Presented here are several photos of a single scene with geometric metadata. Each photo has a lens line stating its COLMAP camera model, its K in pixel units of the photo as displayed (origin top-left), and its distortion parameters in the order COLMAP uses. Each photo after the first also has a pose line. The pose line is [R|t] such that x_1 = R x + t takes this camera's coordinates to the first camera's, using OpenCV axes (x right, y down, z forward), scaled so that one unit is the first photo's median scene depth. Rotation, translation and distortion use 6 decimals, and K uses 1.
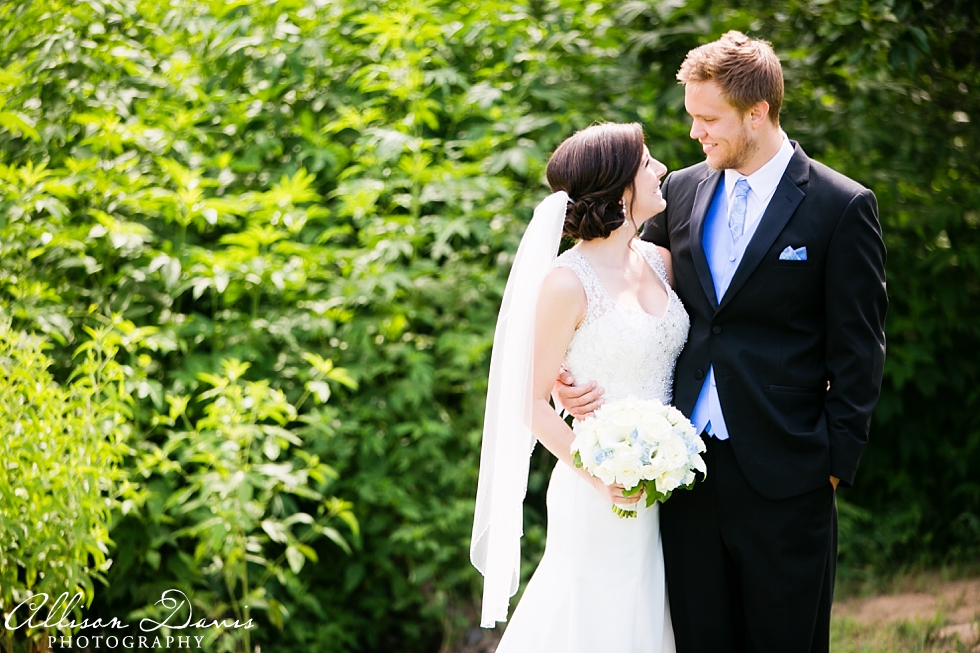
lens RADIAL K [[4102.2, 0, 490.0], [0, 4102.2, 326.5], [0, 0, 1]] dist [-1.501967, -0.191994]
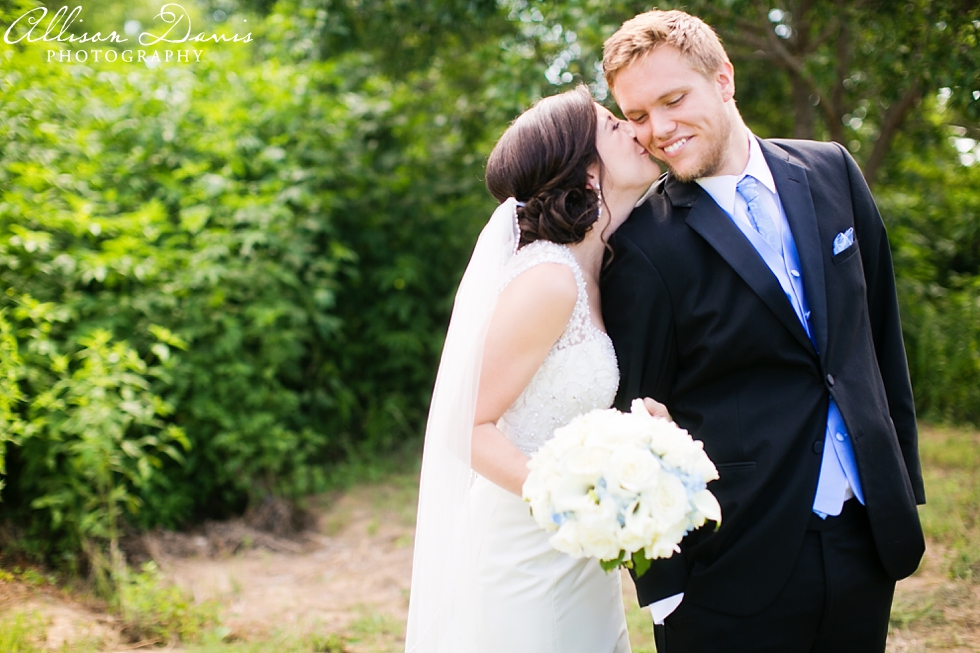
lens RADIAL K [[1414.3, 0, 490.0], [0, 1414.3, 326.5], [0, 0, 1]] dist [-0.183457, -0.027700]
pose [[0.987959, -0.003626, 0.154676, -0.003186], [-0.002343, 0.999260, 0.038391, -0.011283], [-0.154701, -0.038291, 0.987219, 0.460561]]
